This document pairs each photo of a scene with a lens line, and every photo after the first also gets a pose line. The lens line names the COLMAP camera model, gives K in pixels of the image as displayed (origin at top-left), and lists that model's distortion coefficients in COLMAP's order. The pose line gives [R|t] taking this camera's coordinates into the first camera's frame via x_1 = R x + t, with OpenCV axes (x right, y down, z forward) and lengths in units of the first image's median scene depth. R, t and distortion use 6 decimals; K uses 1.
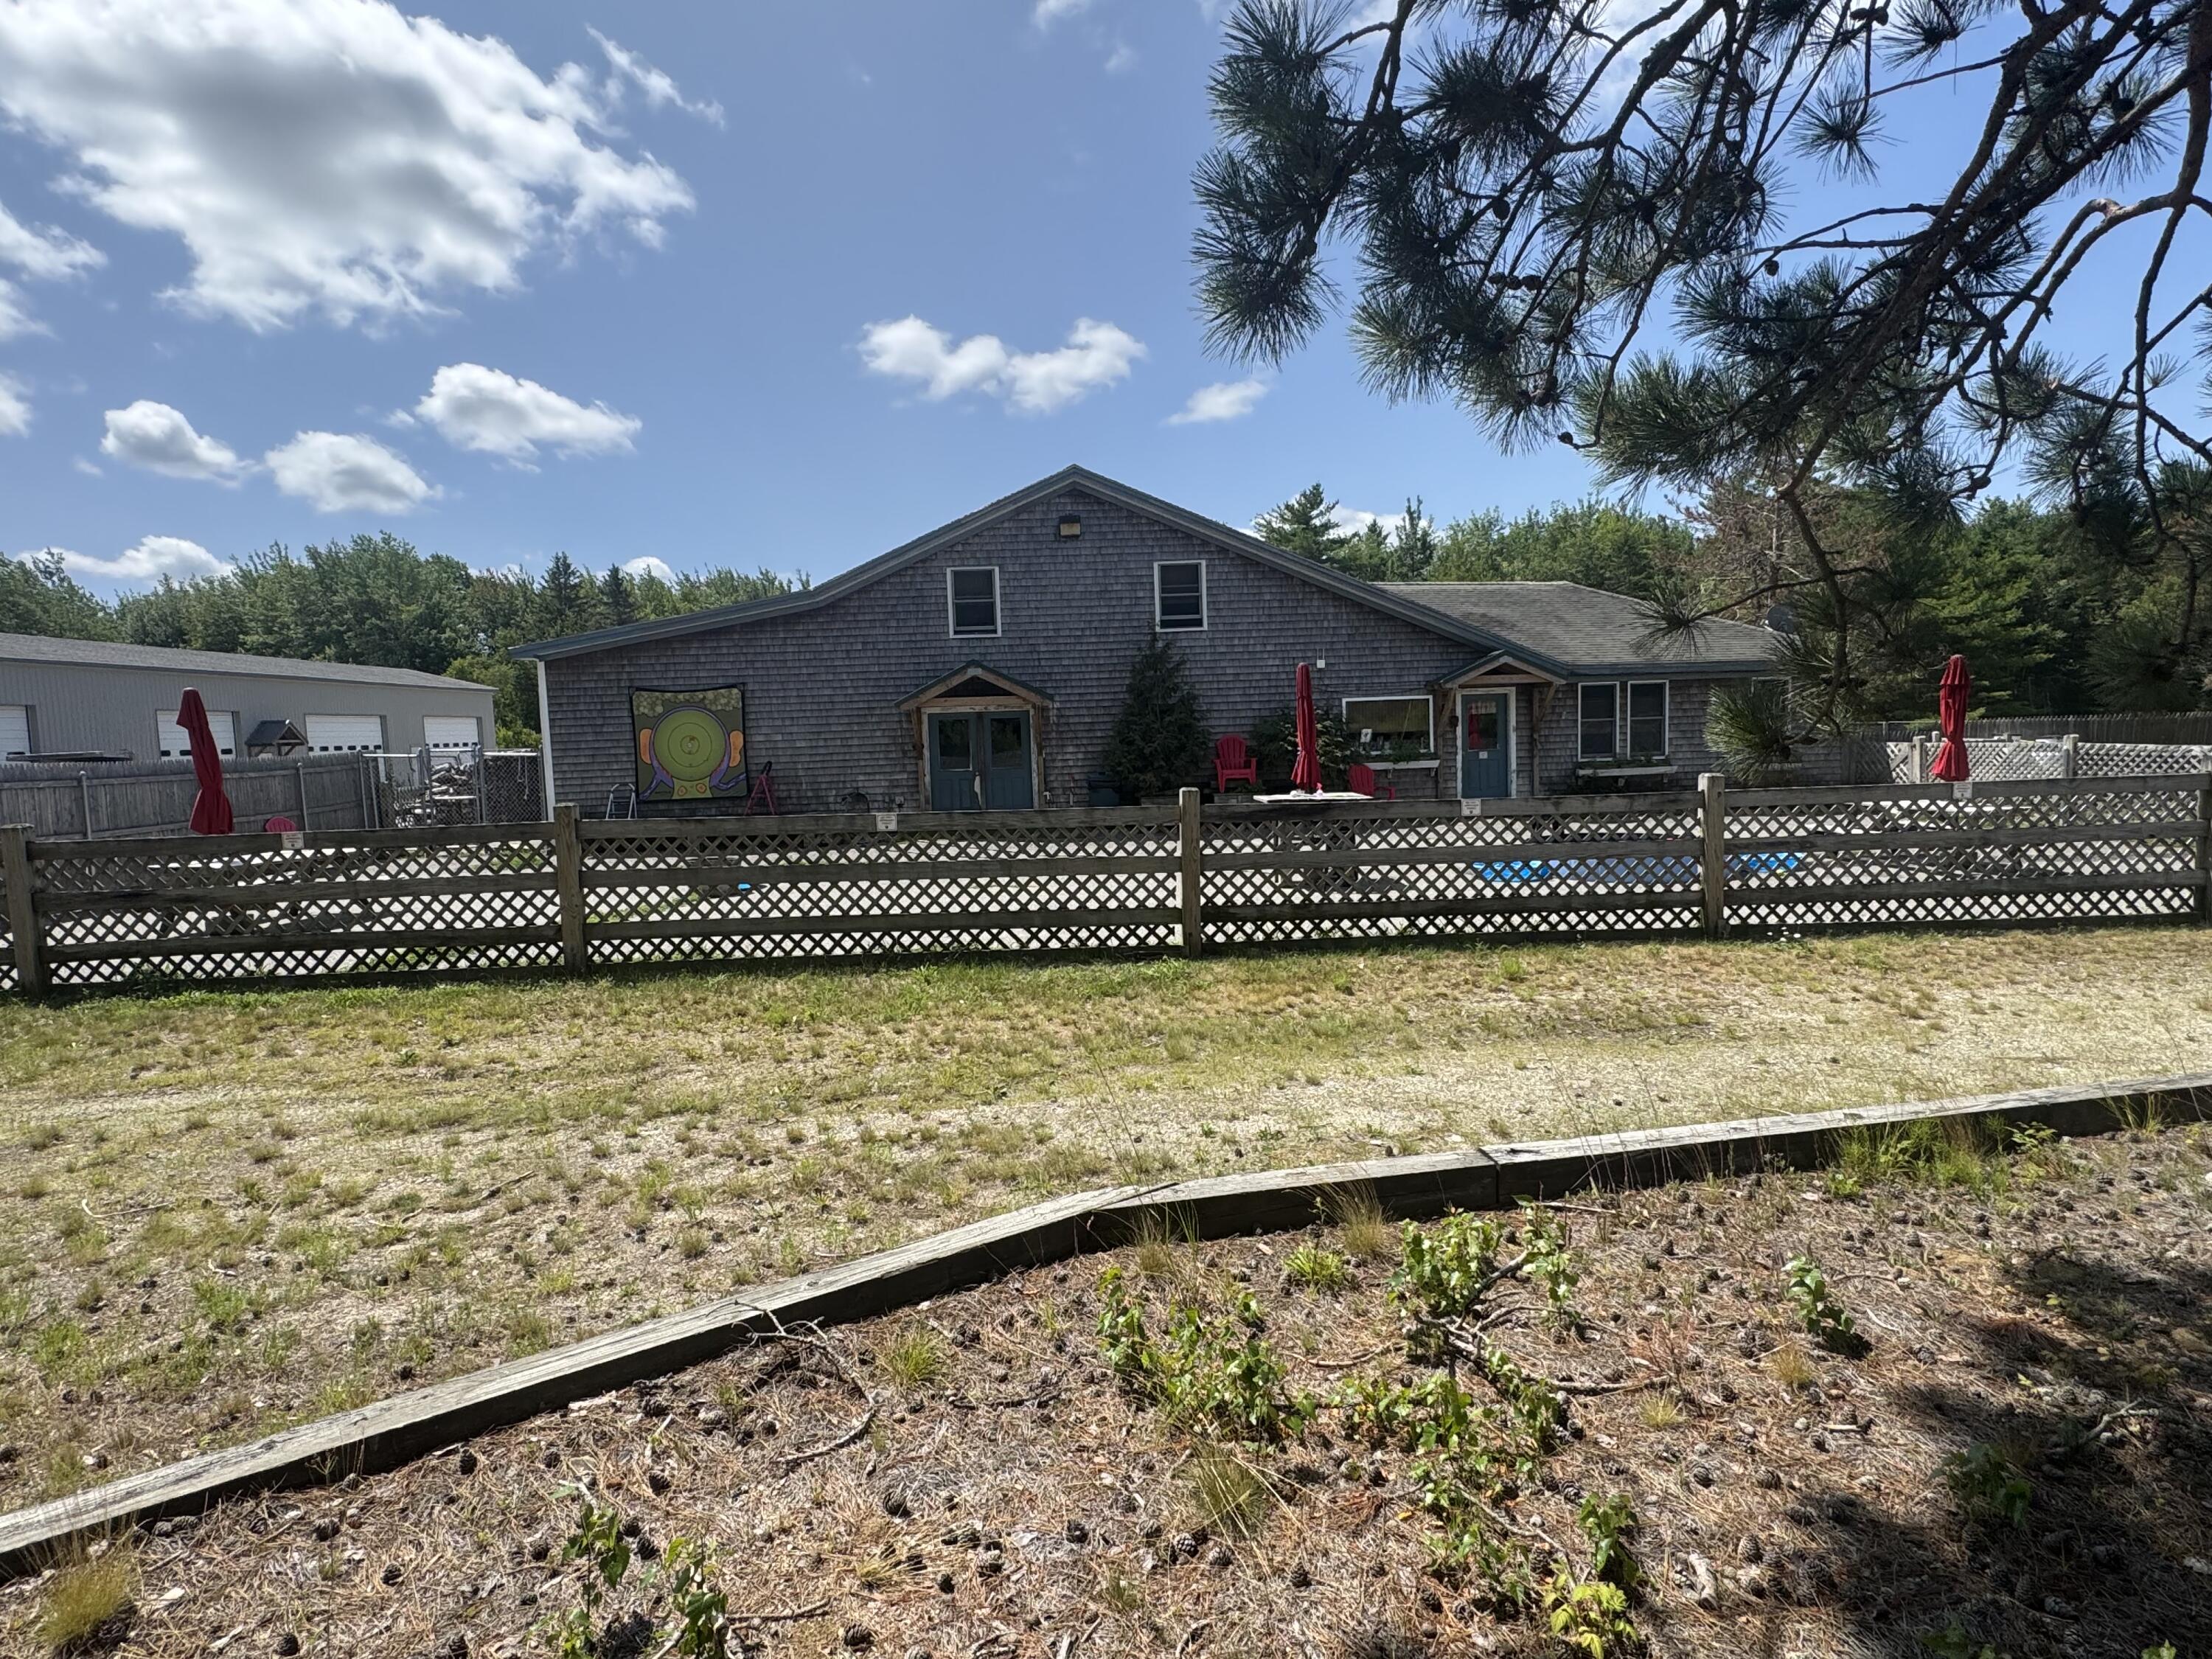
lens RADIAL K [[1189.5, 0, 1094.8], [0, 1189.5, 829.2], [0, 0, 1]] dist [0.001144, -0.000763]
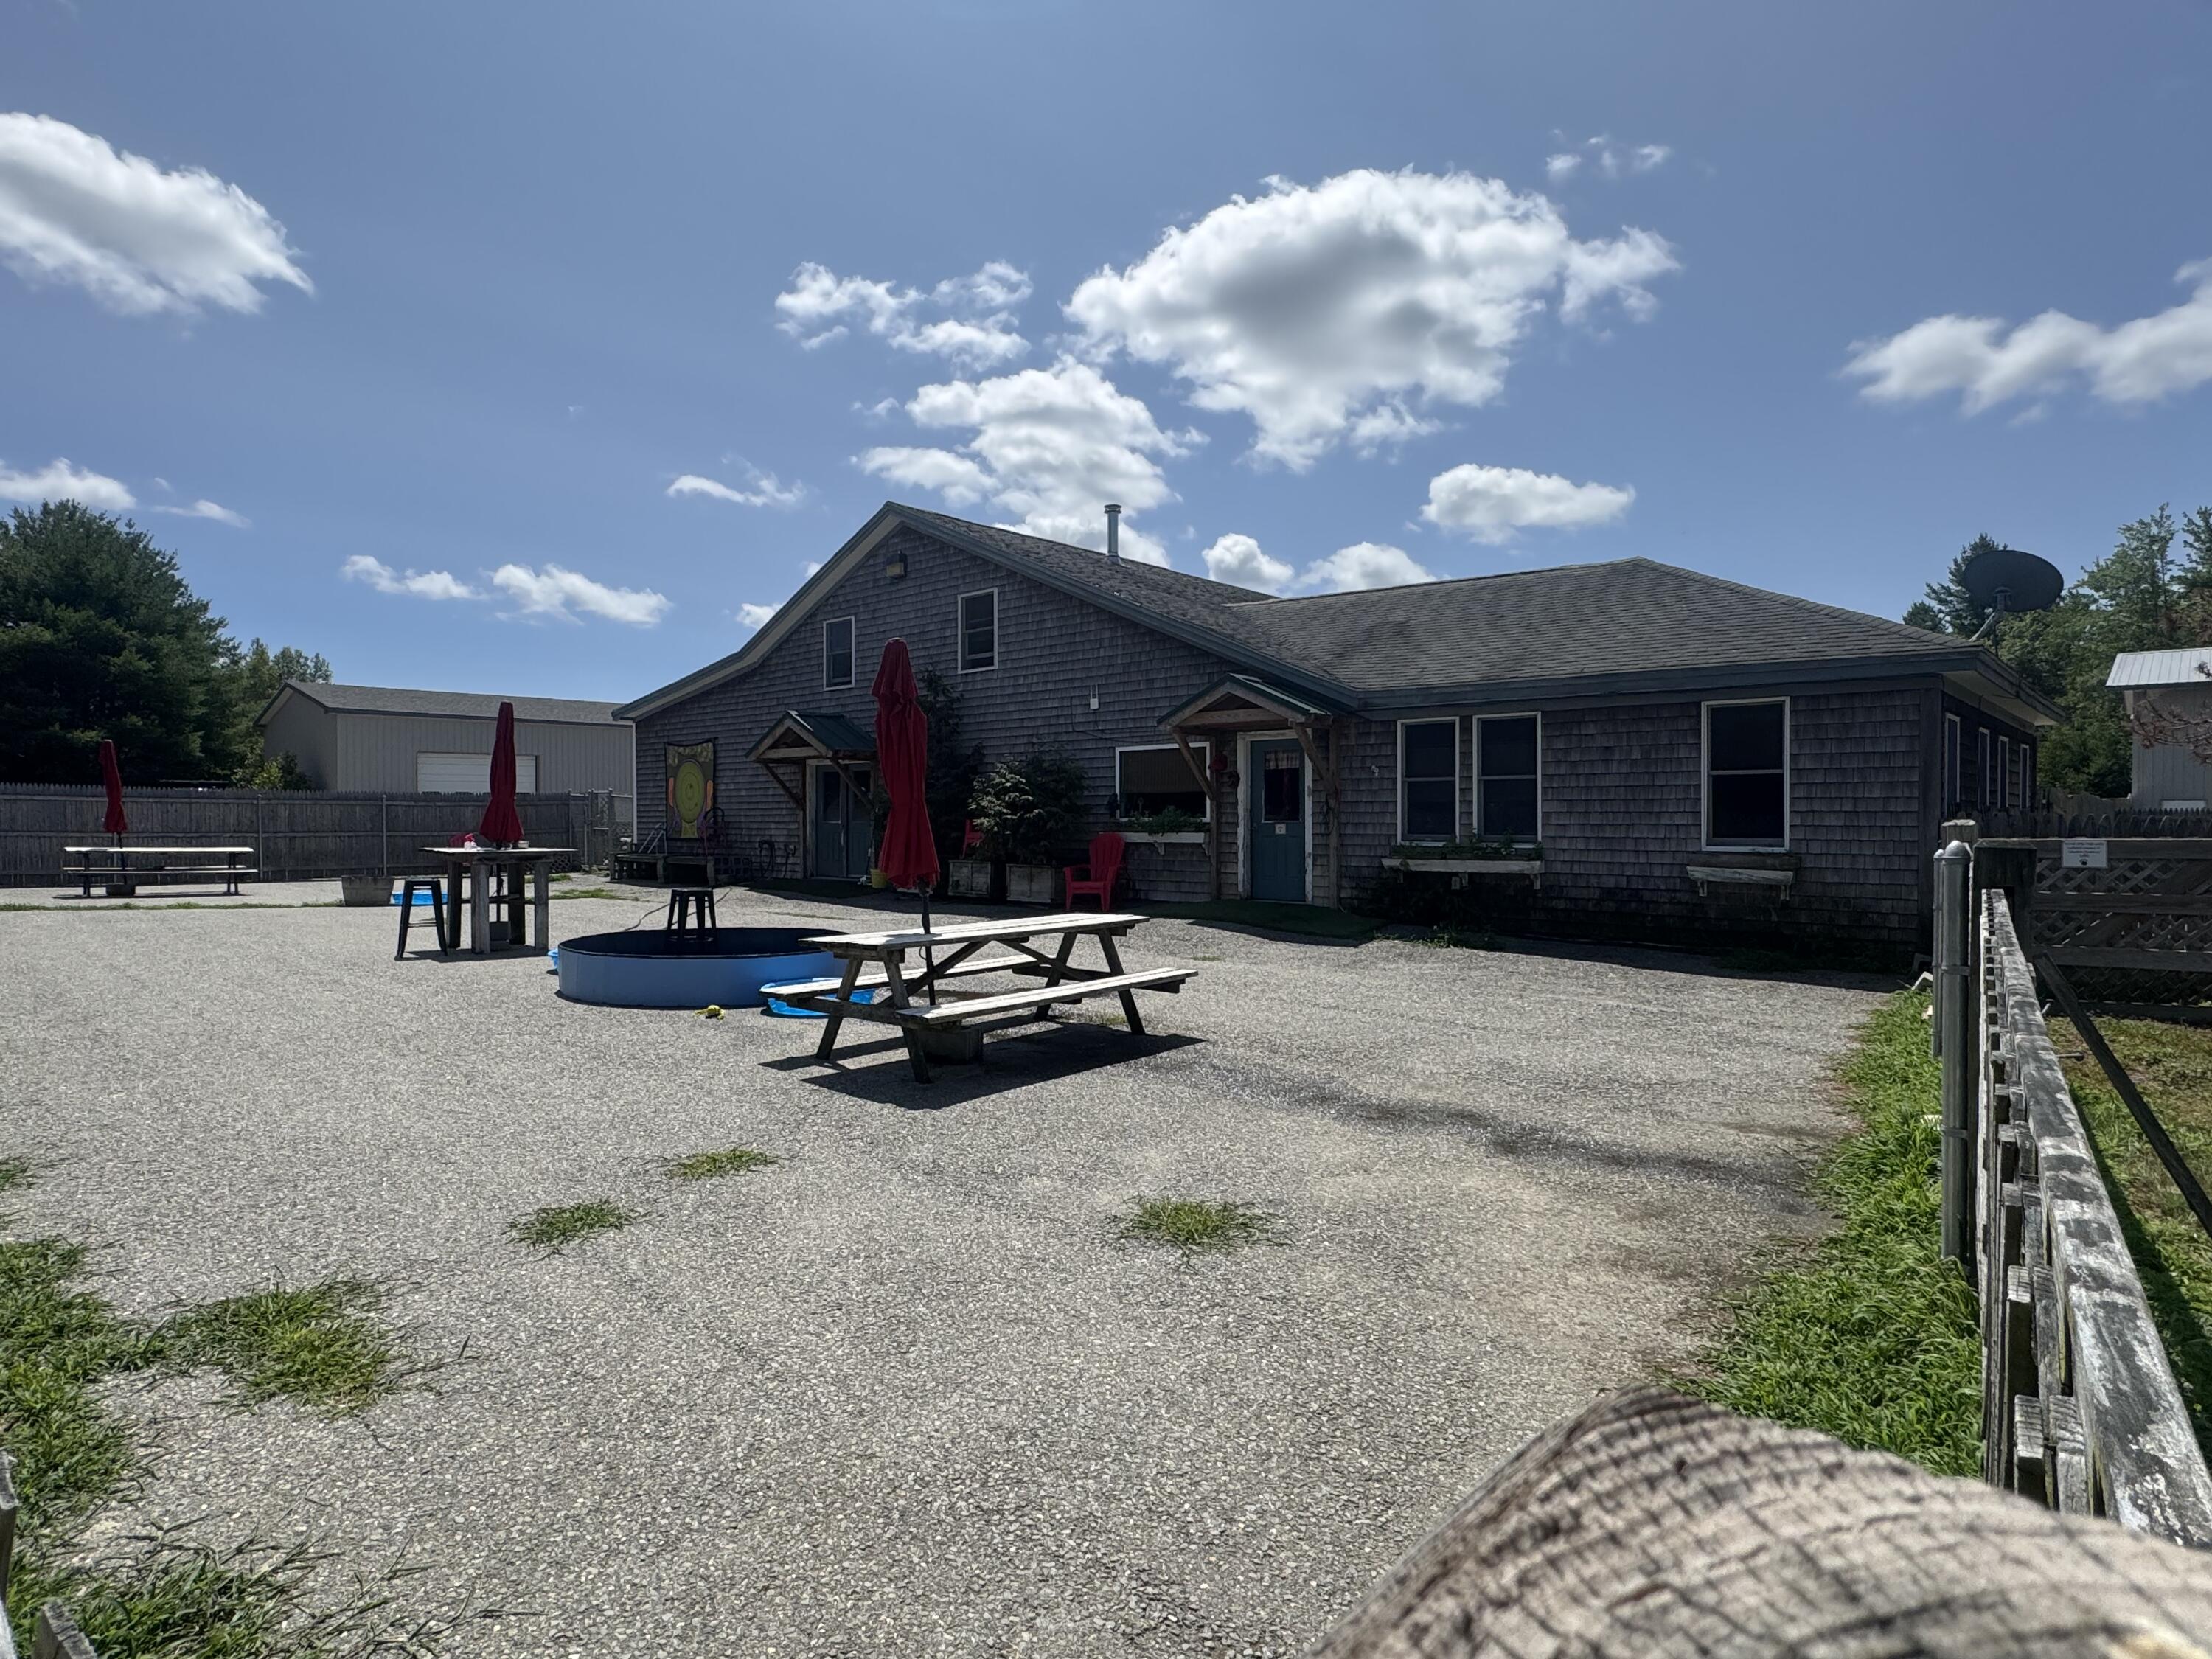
lens RADIAL K [[1189.5, 0, 1094.8], [0, 1189.5, 829.2], [0, 0, 1]] dist [0.001144, -0.000763]
pose [[0.700783, 0.040437, -0.712228, 0.739411], [-0.084812, 0.996034, -0.026899, -0.035247], [0.708315, 0.079256, 0.701433, 0.450837]]
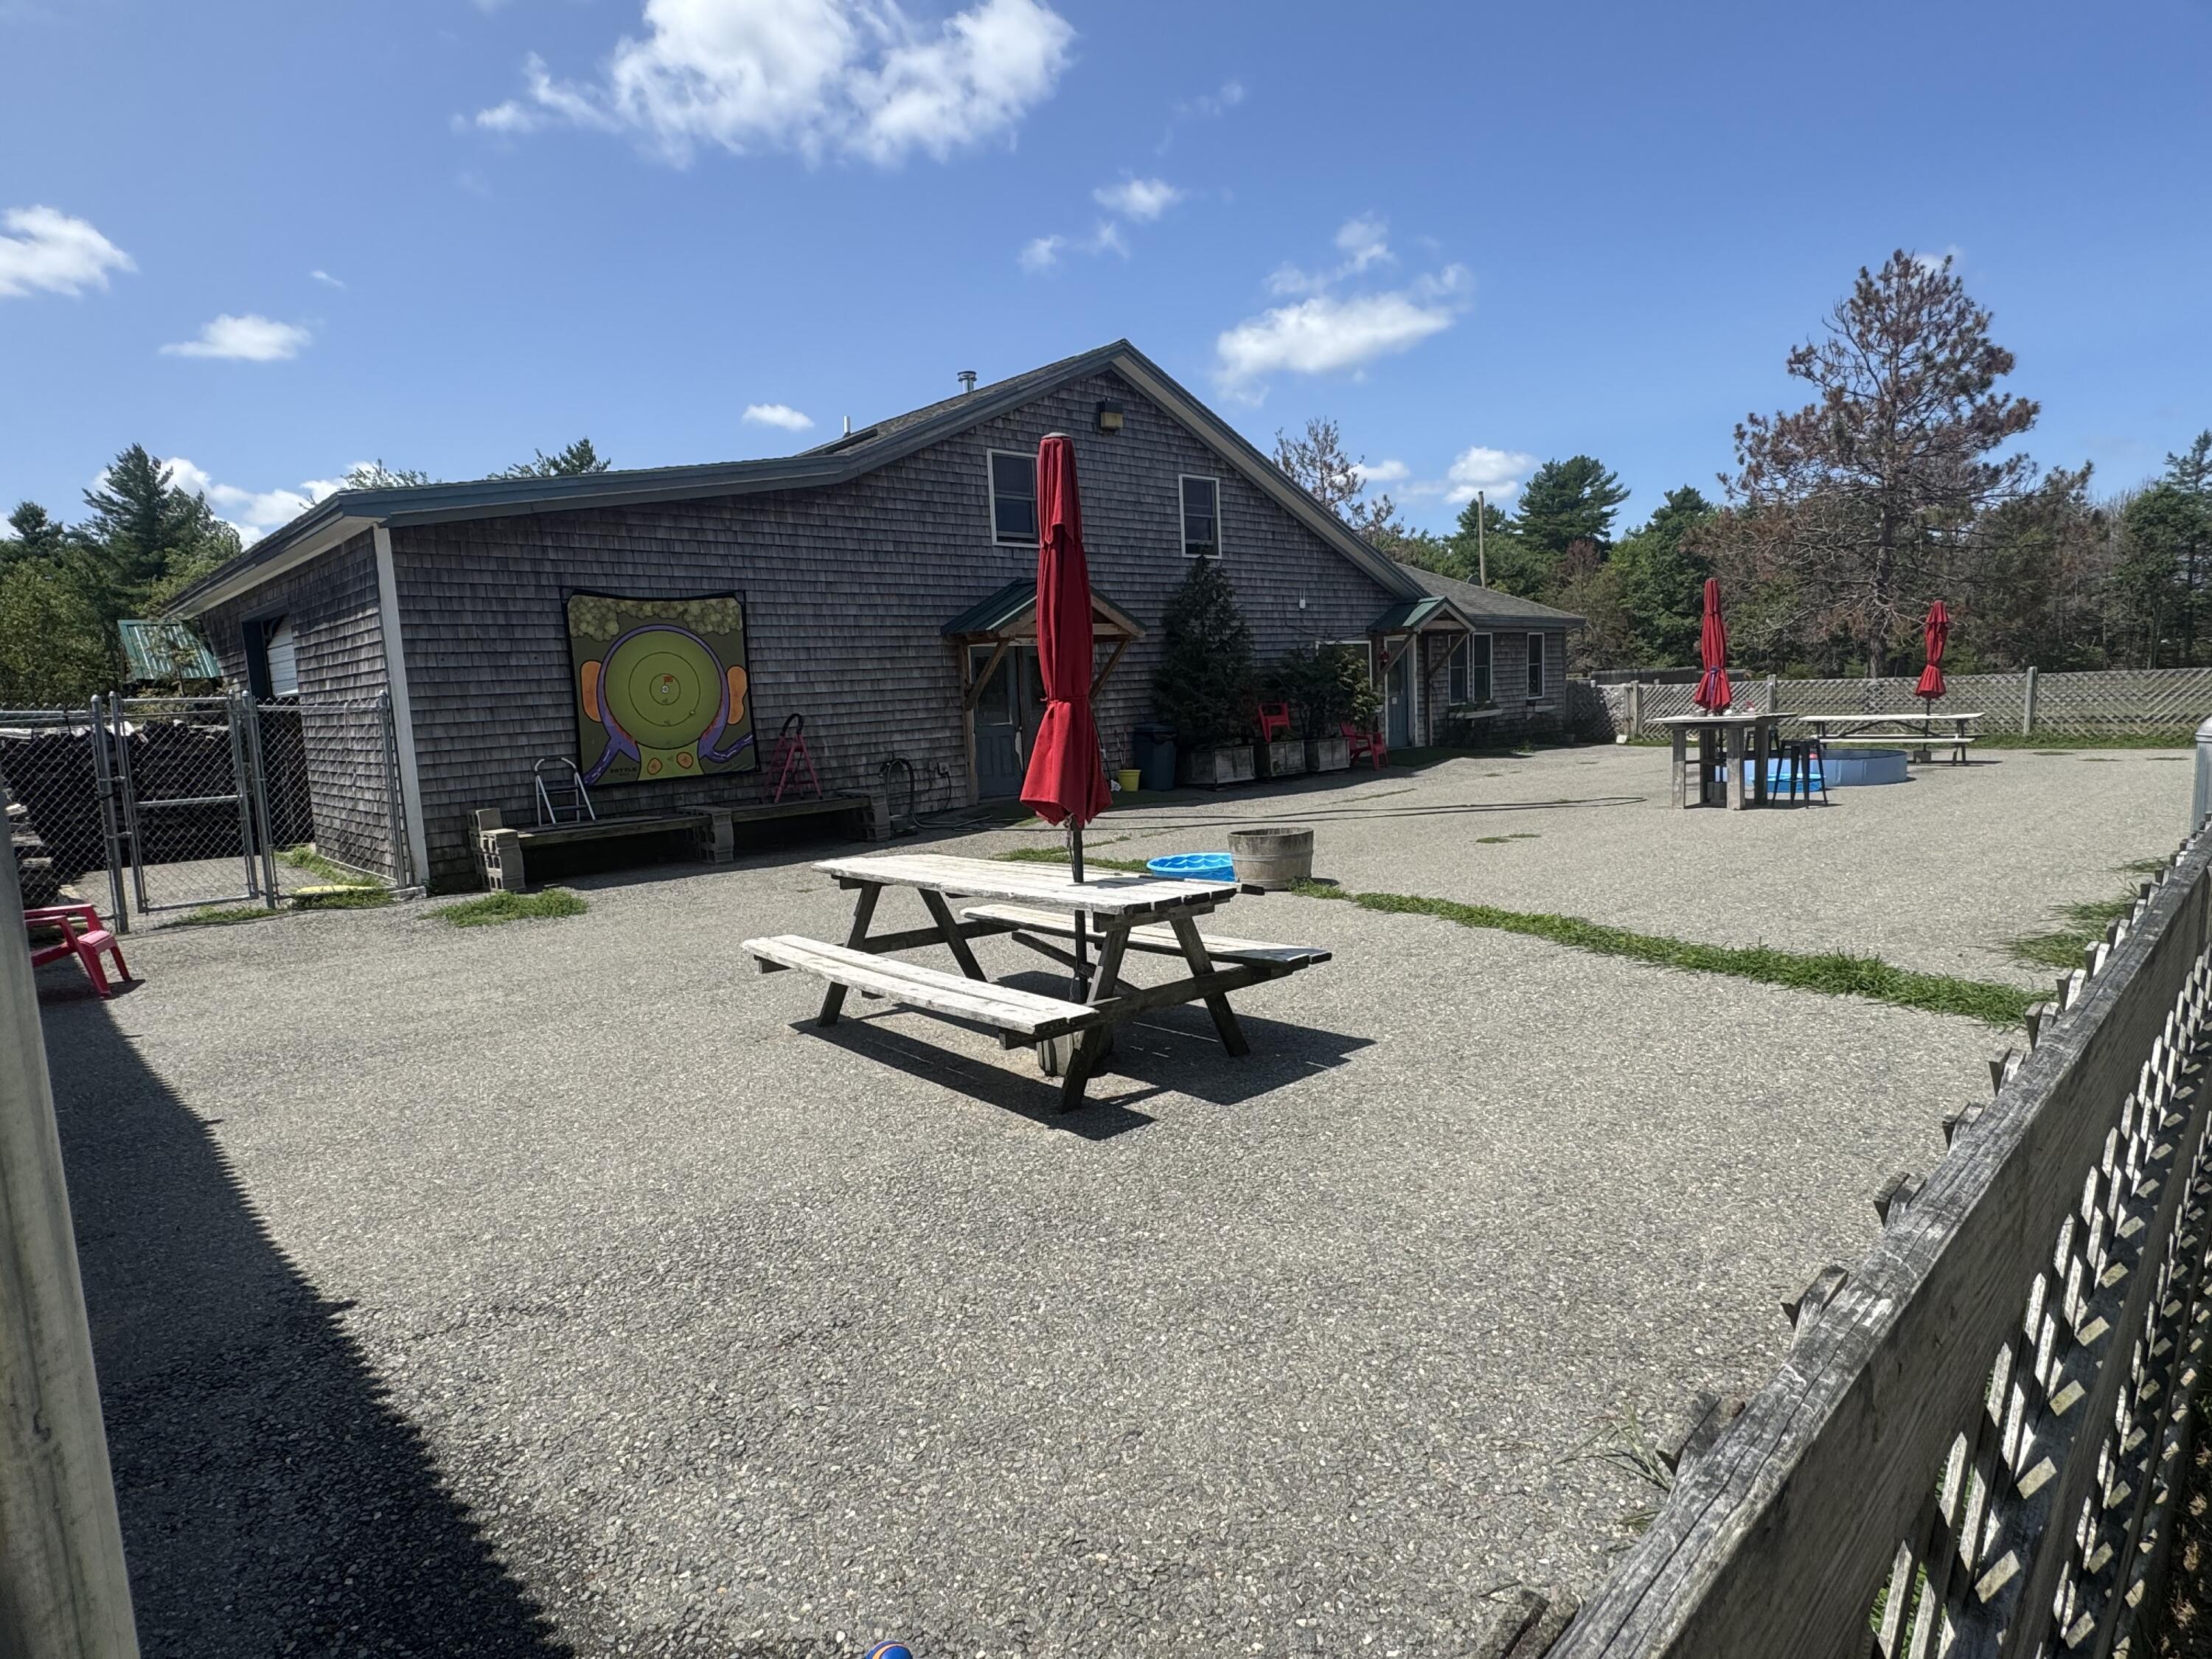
lens RADIAL K [[1189.5, 0, 1094.8], [0, 1189.5, 829.2], [0, 0, 1]] dist [0.001144, -0.000763]
pose [[0.756983, -0.077634, 0.648806, -0.551270], [0.079372, 0.996489, 0.026630, 0.000825], [-0.648596, 0.031339, 0.760488, 0.389465]]
